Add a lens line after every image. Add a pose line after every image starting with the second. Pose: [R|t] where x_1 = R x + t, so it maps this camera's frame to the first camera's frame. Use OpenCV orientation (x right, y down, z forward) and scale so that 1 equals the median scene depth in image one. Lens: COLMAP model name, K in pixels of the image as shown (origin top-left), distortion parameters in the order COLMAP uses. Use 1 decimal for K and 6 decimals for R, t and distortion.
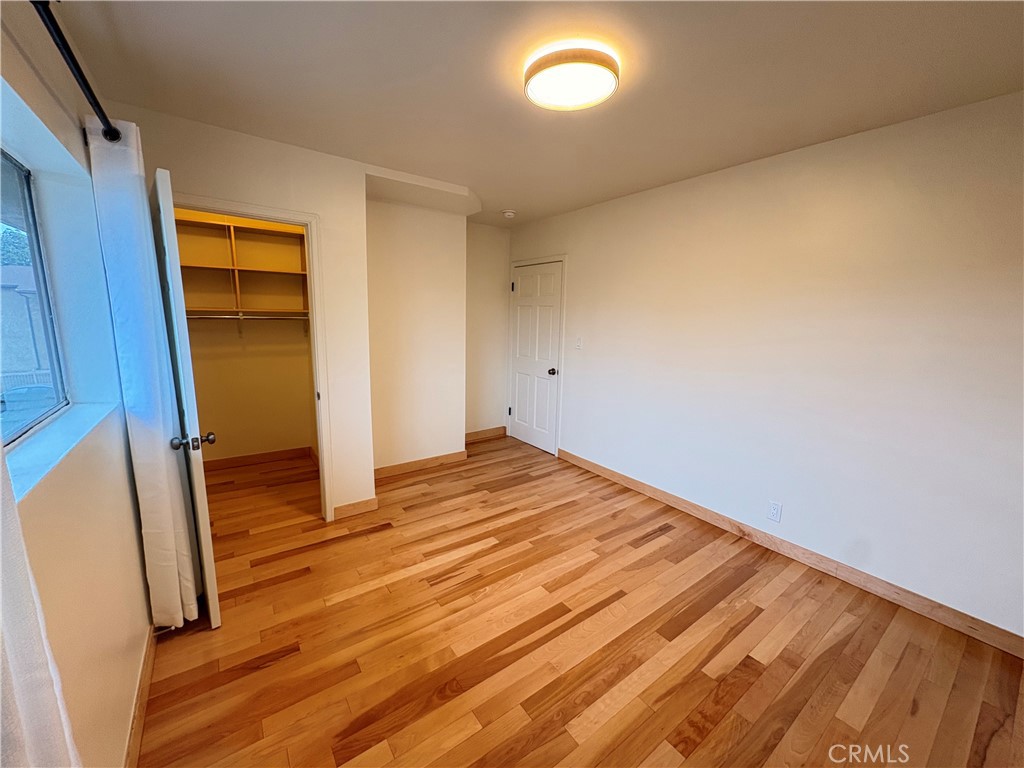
lens RADIAL K [[406.0, 0, 513.5], [0, 406.0, 384.3], [0, 0, 1]] dist [0.002630, 0.000339]
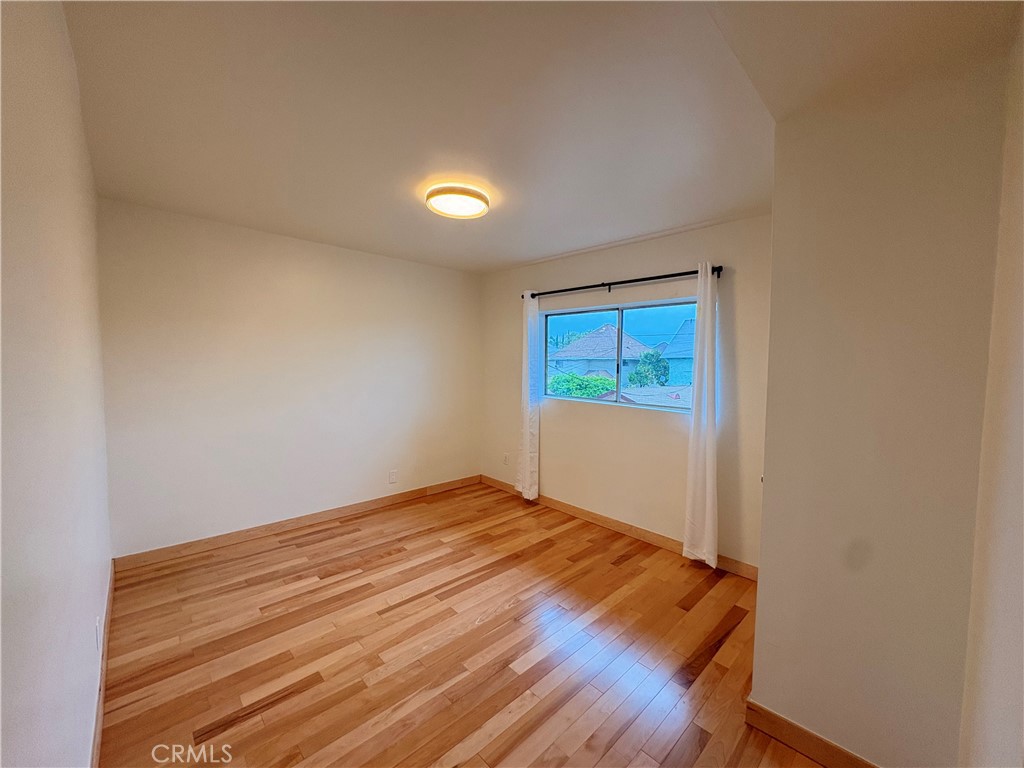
lens RADIAL K [[406.0, 0, 513.5], [0, 406.0, 384.3], [0, 0, 1]] dist [0.002630, 0.000339]
pose [[-0.991536, -0.030351, -0.126235, 0.083211], [-0.058438, 0.972564, 0.225175, -0.348684], [0.115937, 0.230646, -0.966106, 2.071322]]
